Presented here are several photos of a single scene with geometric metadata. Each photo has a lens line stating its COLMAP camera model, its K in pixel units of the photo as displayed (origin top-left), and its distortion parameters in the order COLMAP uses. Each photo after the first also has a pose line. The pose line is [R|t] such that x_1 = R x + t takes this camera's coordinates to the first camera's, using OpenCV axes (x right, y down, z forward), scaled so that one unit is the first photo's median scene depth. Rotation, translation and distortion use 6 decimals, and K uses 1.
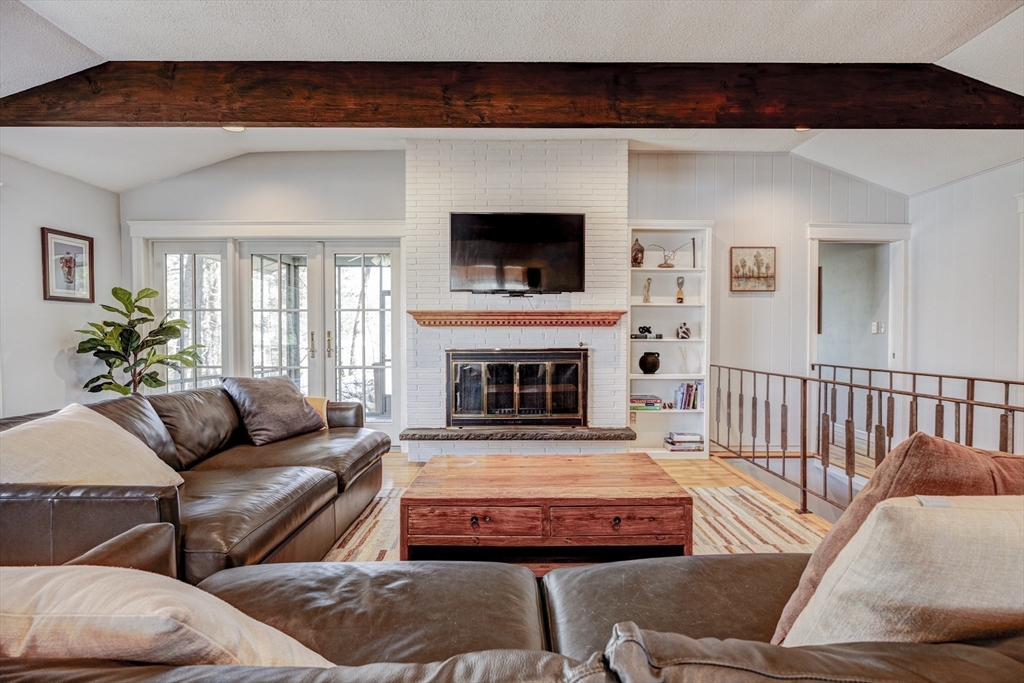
lens RADIAL K [[508.9, 0, 519.1], [0, 508.9, 342.5], [0, 0, 1]] dist [-0.003999, -0.000979]
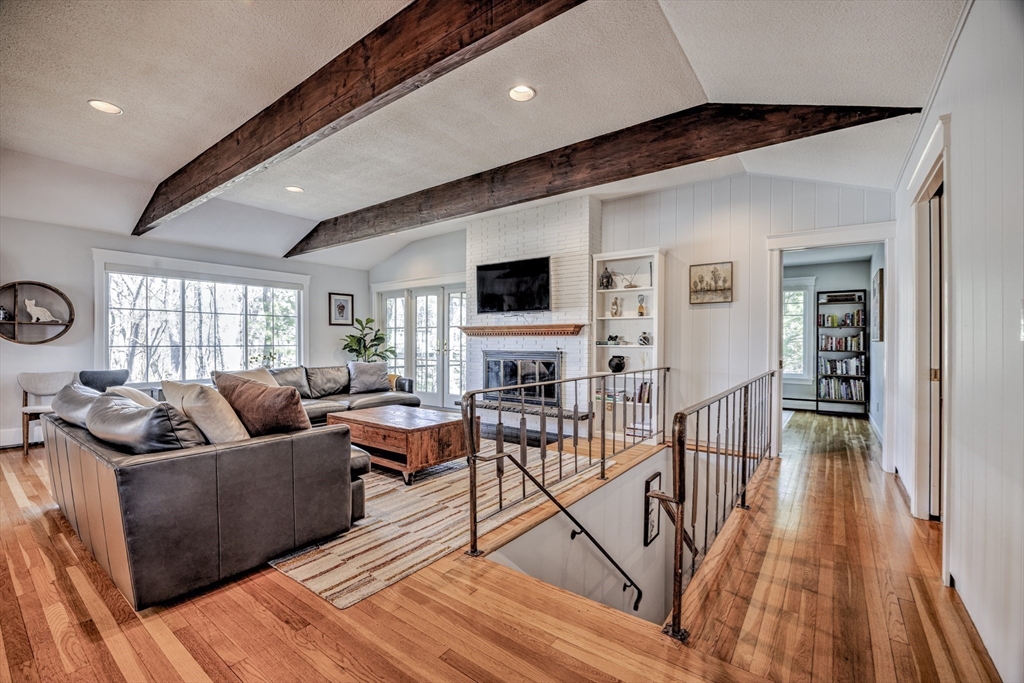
lens RADIAL K [[431.9, 0, 511.0], [0, 431.9, 344.0], [0, 0, 1]] dist [-0.020241, 0.001753]
pose [[0.796953, 0.005592, -0.604016, 0.725300], [-0.012323, 0.999900, -0.007003, 0.000990], [0.603916, 0.013024, 0.796942, -0.015464]]
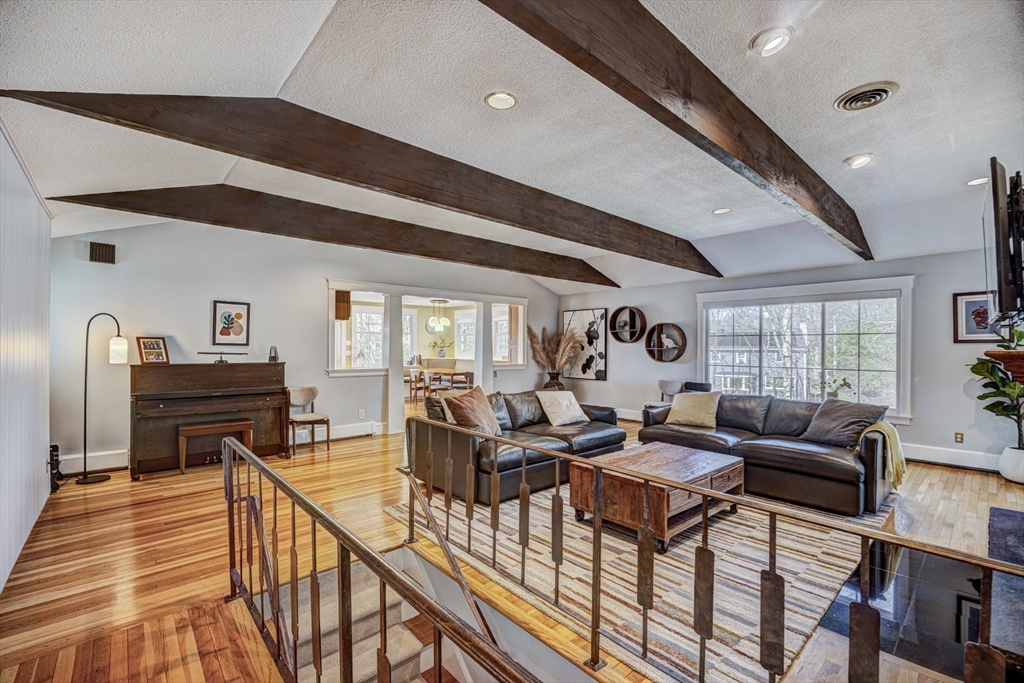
lens RADIAL K [[437.5, 0, 513.9], [0, 437.5, 348.0], [0, 0, 1]] dist [-0.003589, 0.000169]
pose [[-0.752603, 0.004158, -0.658461, 0.710556], [-0.009272, 0.999814, 0.016911, -0.070057], [0.658409, 0.018833, -0.752425, 0.967246]]
